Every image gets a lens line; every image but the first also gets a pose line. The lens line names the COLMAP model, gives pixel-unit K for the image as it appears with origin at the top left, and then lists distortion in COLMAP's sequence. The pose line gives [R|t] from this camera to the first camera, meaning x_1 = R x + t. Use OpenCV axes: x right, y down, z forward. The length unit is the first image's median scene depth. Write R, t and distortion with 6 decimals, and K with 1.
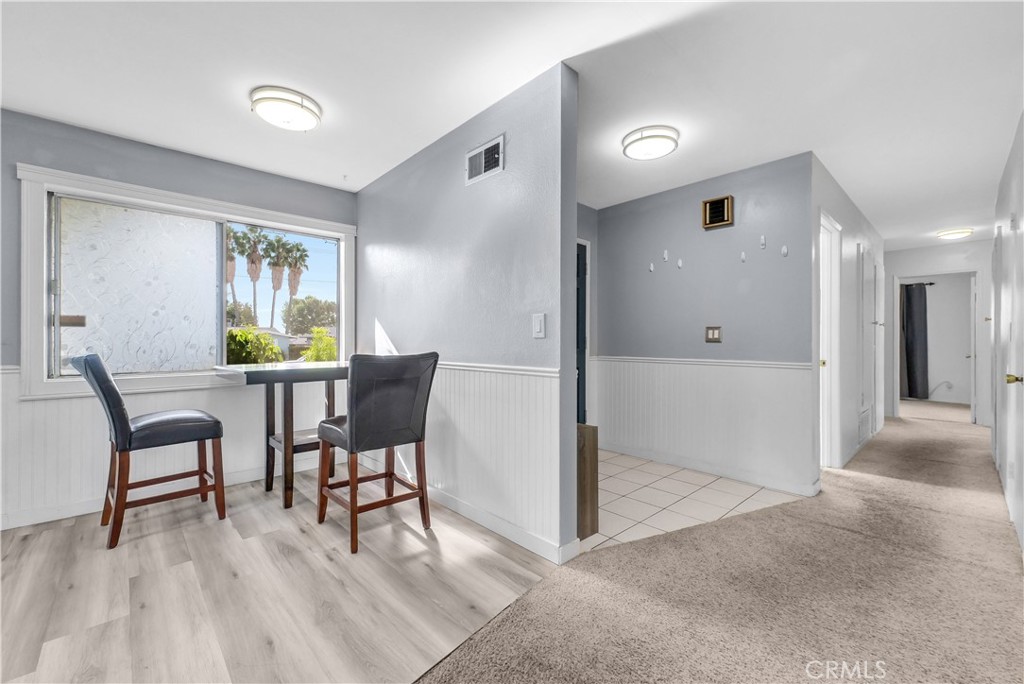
lens RADIAL K [[417.3, 0, 511.2], [0, 417.3, 341.2], [0, 0, 1]] dist [0.000929, -0.000142]
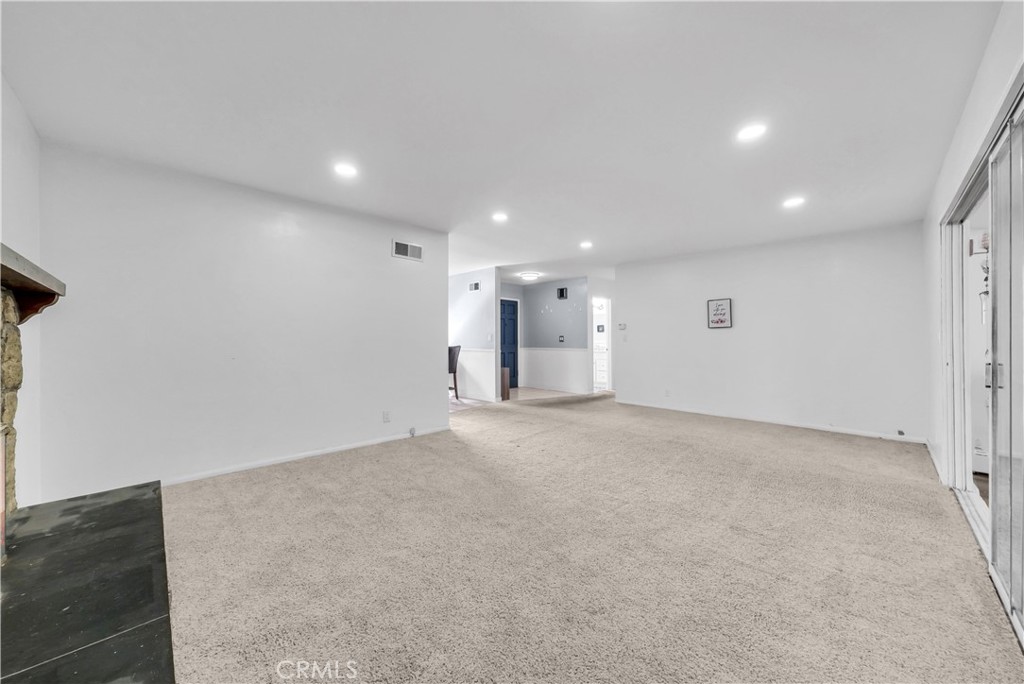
lens RADIAL K [[417.3, 0, 511.2], [0, 417.3, 341.2], [0, 0, 1]] dist [0.000929, -0.000142]
pose [[0.999649, -0.005660, 0.025893, 0.099698], [0.005628, 0.999983, 0.001316, -0.007390], [-0.025900, -0.001170, 0.999664, -1.648941]]
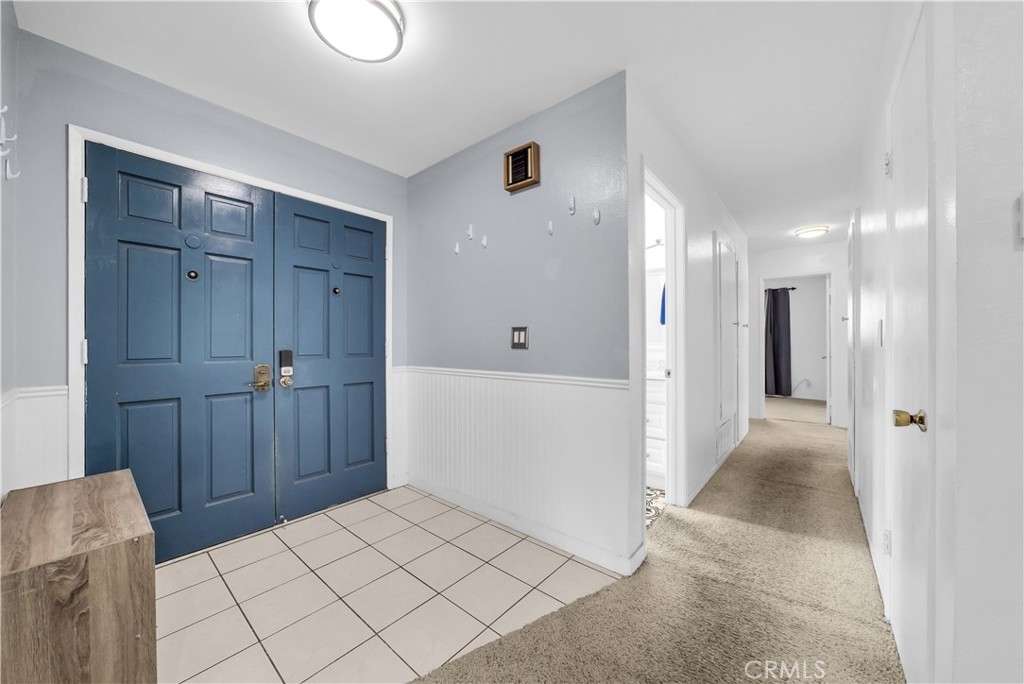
lens RADIAL K [[360.6, 0, 519.7], [0, 360.6, 344.0], [0, 0, 1]] dist [-0.011559, 0.000112]
pose [[0.991610, -0.006862, 0.129086, 0.409617], [0.006383, 0.999971, 0.004130, -0.007855], [-0.129111, -0.003271, 0.991625, 0.386128]]
